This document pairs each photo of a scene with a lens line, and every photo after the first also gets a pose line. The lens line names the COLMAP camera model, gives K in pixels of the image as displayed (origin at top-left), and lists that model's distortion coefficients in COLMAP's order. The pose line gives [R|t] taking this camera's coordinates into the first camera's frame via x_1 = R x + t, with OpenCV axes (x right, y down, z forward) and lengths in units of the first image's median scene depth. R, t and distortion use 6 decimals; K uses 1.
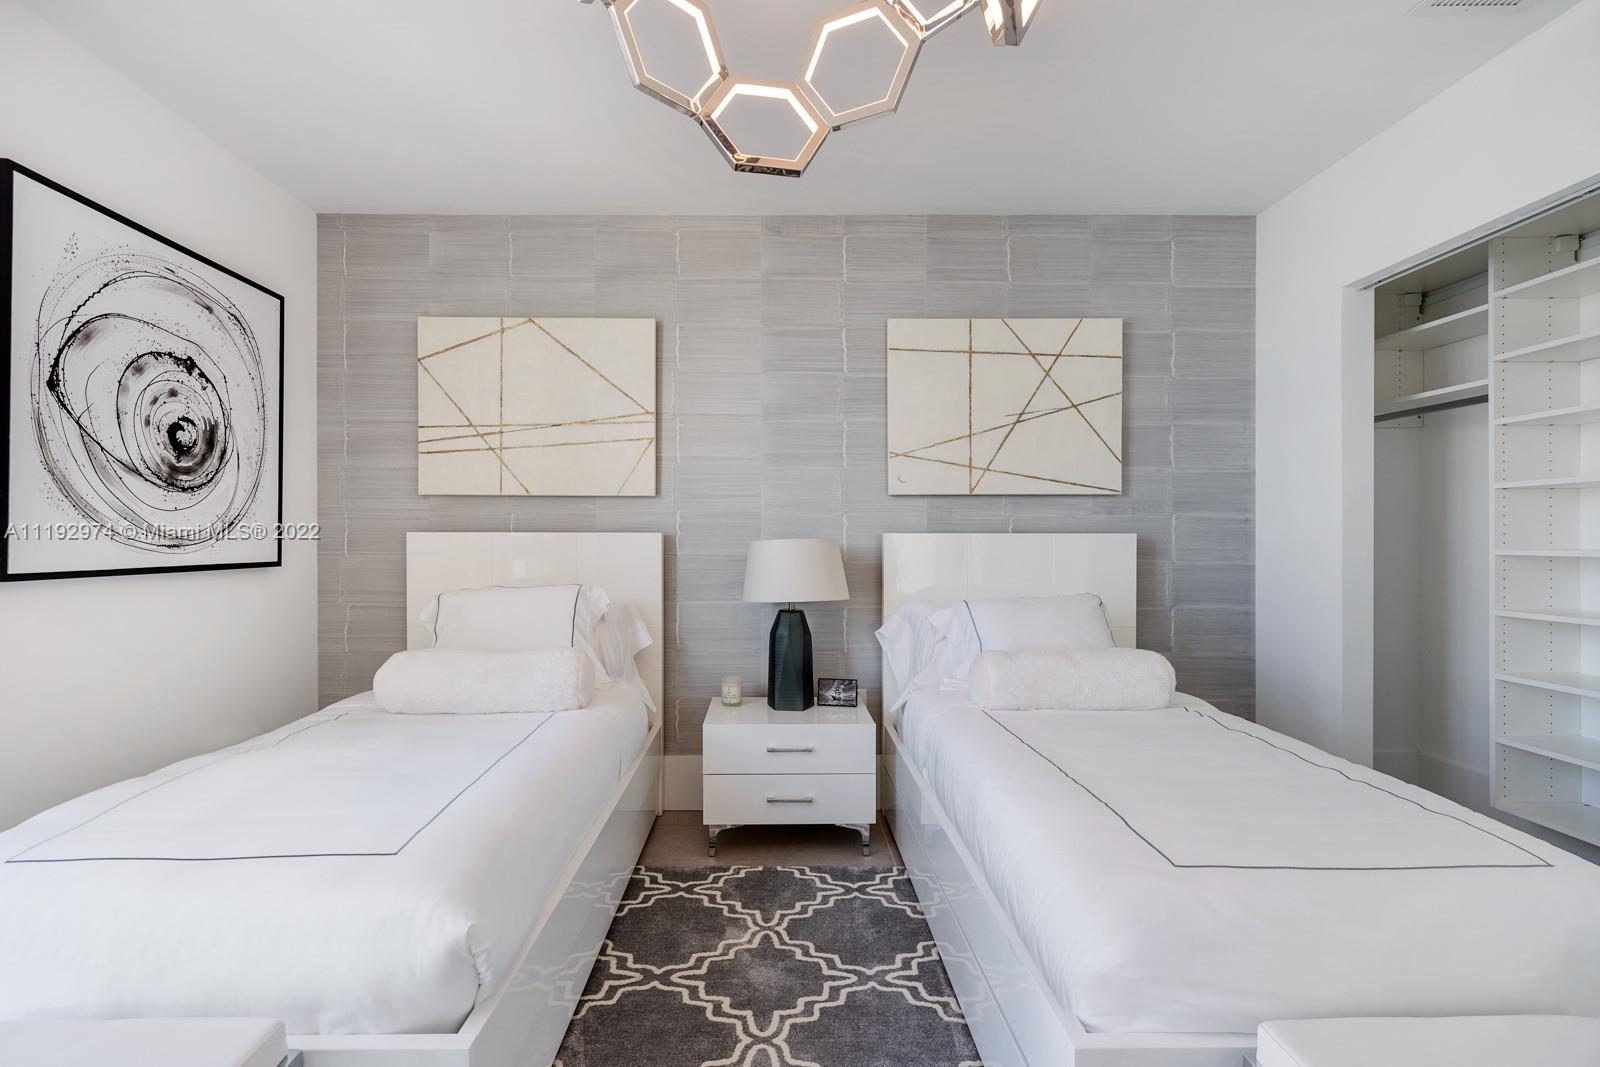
lens RADIAL K [[723.2, 0, 752.9], [0, 723.2, 543.0], [0, 0, 1]] dist [0.000971, 0.000711]
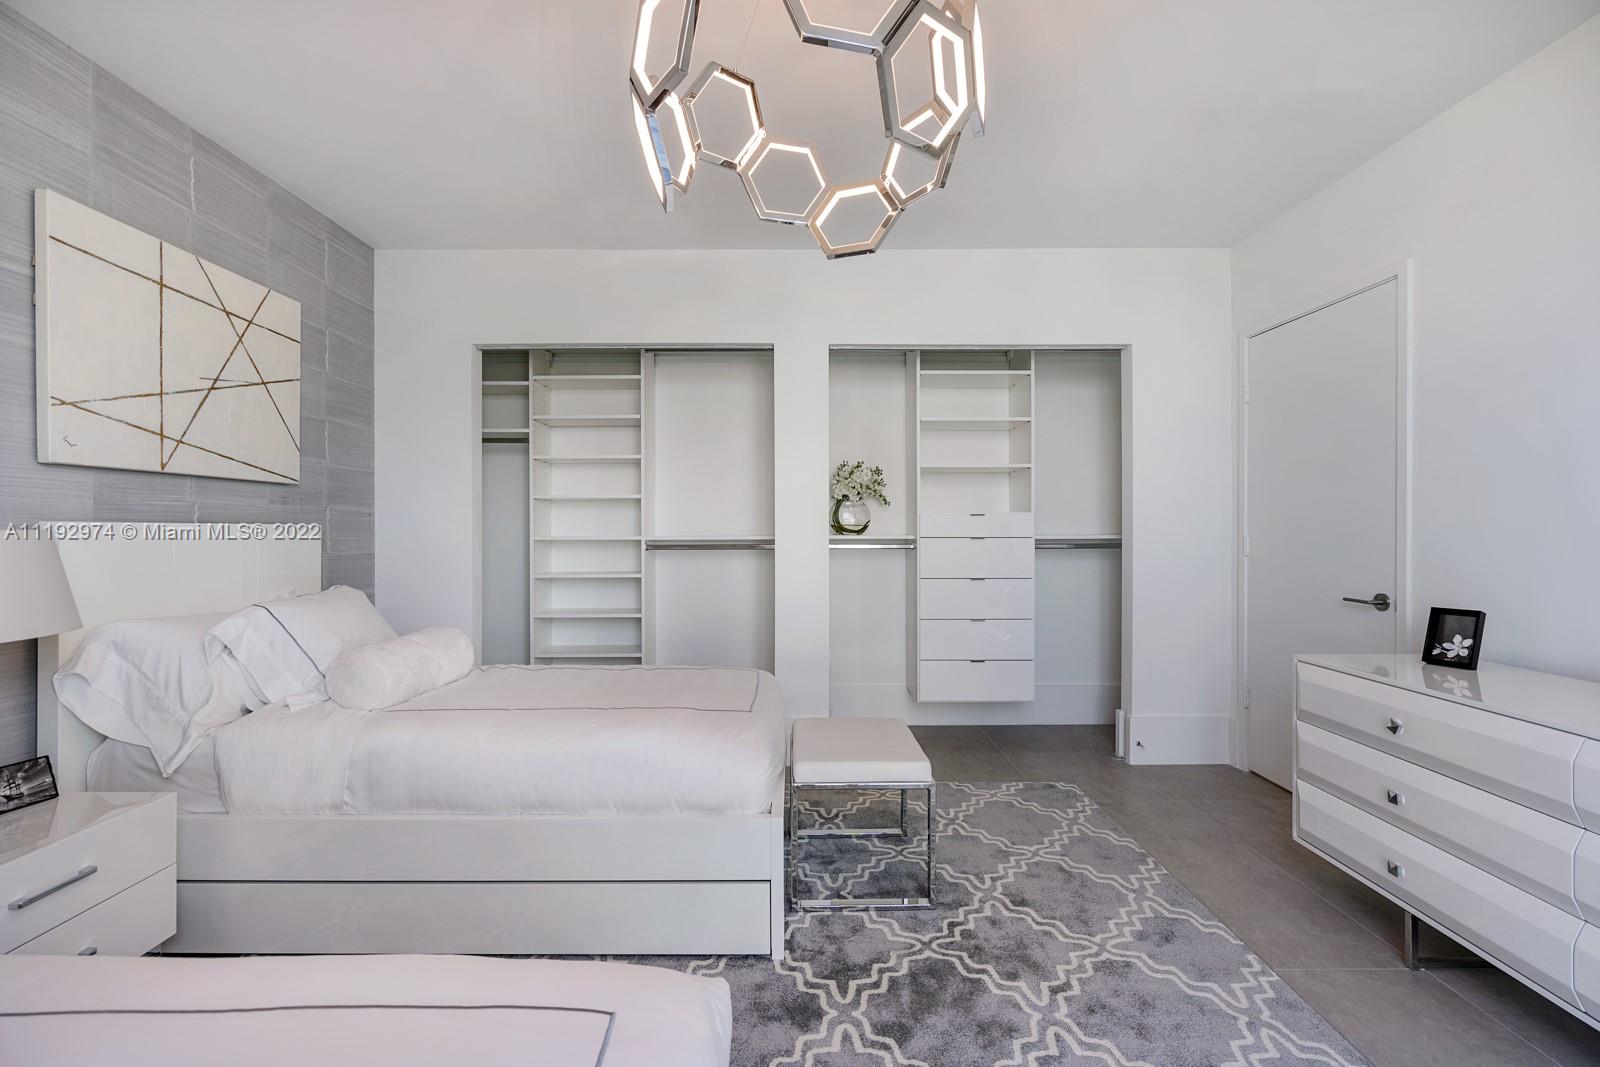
lens RADIAL K [[723.2, 0, 795.4], [0, 723.2, 529.7], [0, 0, 1]] dist [0.000971, 0.000711]
pose [[0.015334, 0.001750, 0.999881, -0.447545], [0.005412, 0.999984, -0.001833, -0.001466], [-0.999868, 0.005439, 0.015324, 0.324491]]
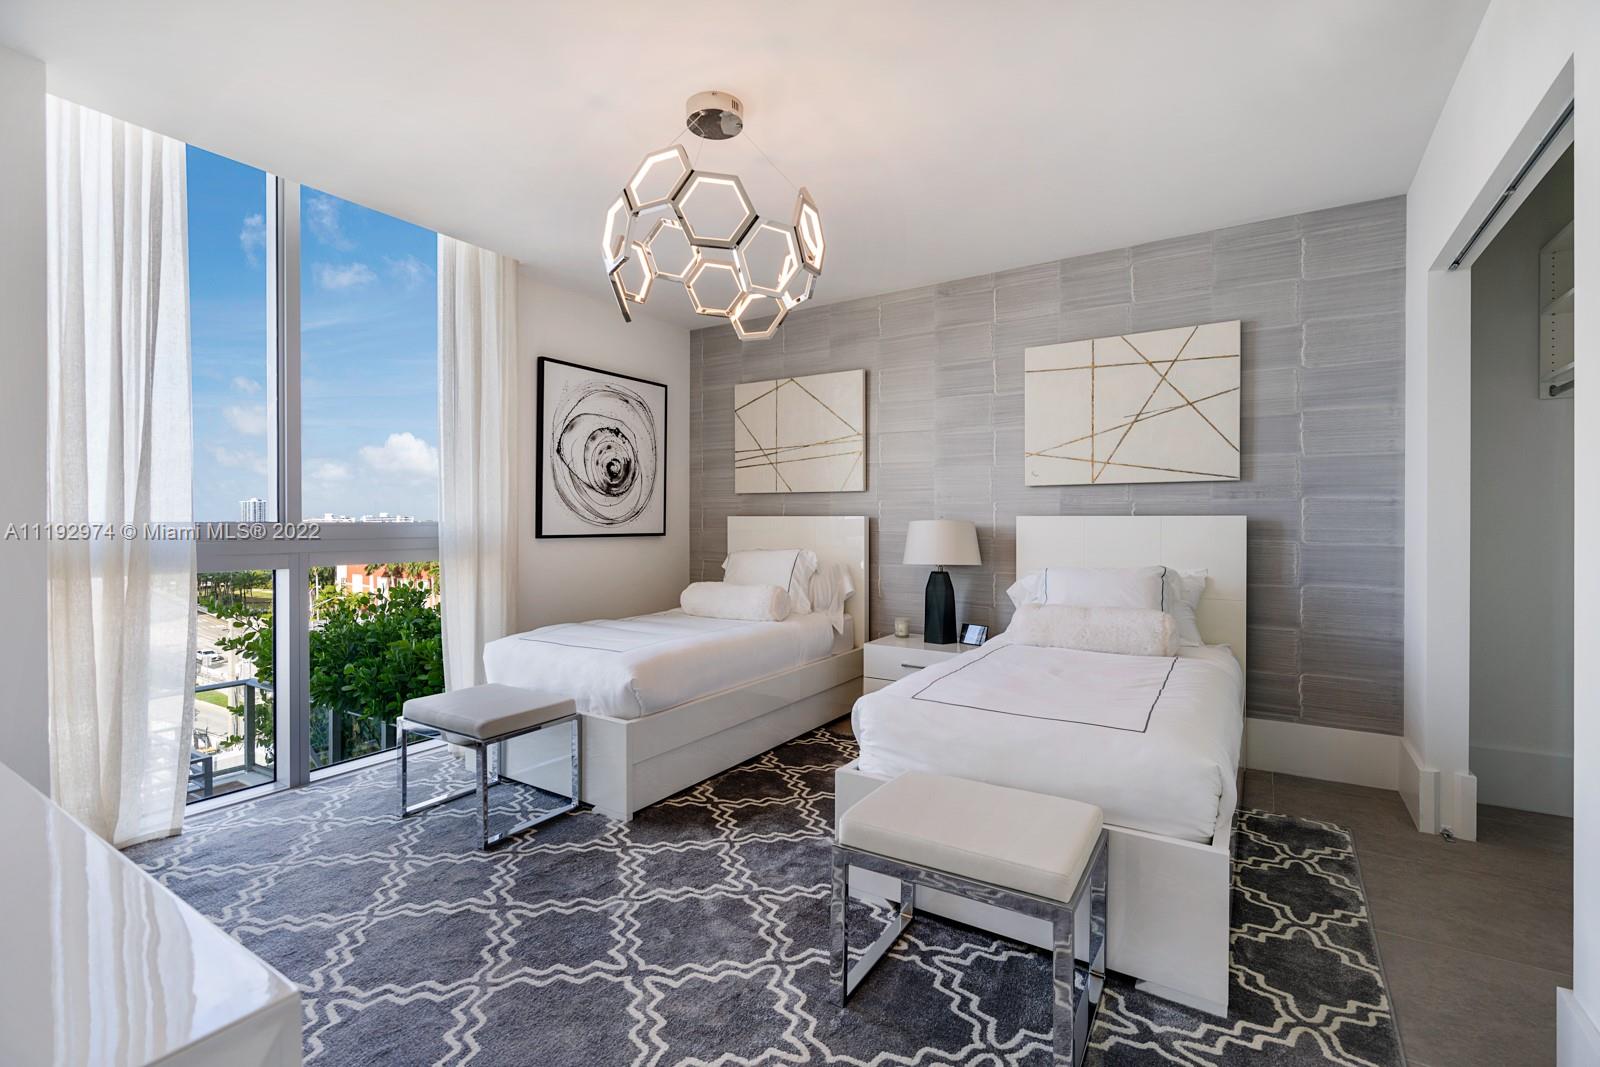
lens RADIAL K [[723.2, 0, 800.0], [0, 723.2, 525.2], [0, 0, 1]] dist [0.000971, 0.000711]
pose [[0.834817, 0.004206, -0.550512, 0.559973], [-0.004029, 0.999991, 0.001531, 0.002400], [0.550513, 0.000940, 0.834826, -0.286416]]
